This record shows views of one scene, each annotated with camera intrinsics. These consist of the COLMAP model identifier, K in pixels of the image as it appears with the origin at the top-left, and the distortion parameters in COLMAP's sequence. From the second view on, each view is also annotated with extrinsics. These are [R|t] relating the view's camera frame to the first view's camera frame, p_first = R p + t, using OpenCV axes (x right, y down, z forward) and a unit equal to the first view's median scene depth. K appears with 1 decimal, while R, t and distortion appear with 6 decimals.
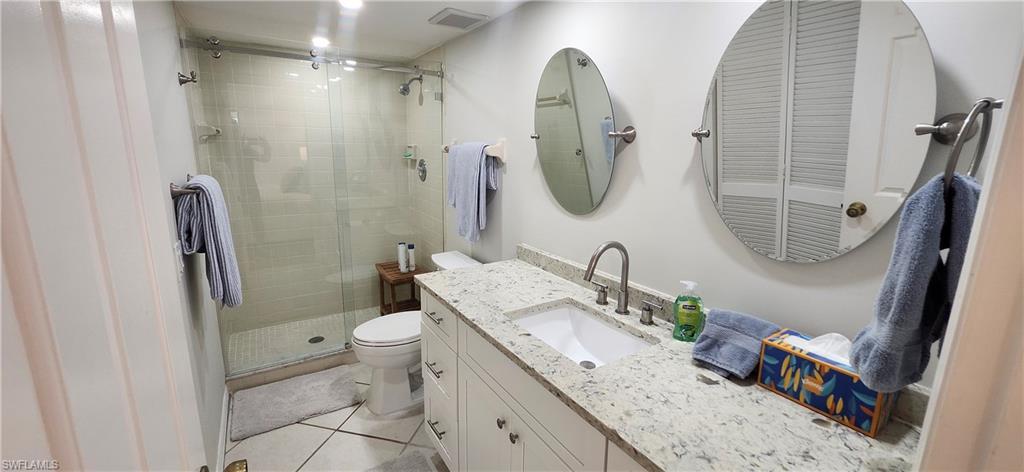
lens RADIAL K [[404.8, 0, 512.0], [0, 404.8, 236.0], [0, 0, 1]] dist [-0.001320, -0.000054]
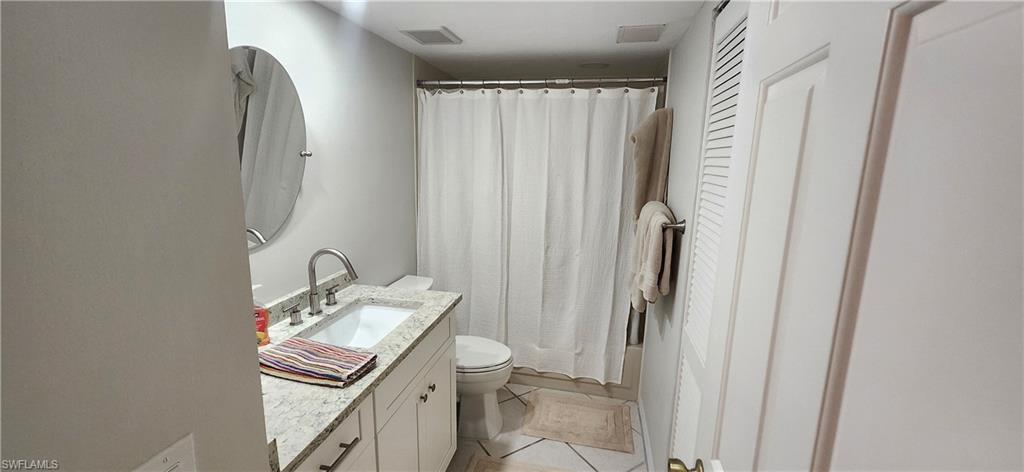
lens RADIAL K [[409.1, 0, 517.3], [0, 409.1, 232.3], [0, 0, 1]] dist [0.006601, 0.000147]
pose [[-0.723938, -0.155525, 0.672105, -0.876986], [0.104524, 0.938281, 0.329703, -0.341859], [-0.681900, 0.308936, -0.663001, 1.316110]]
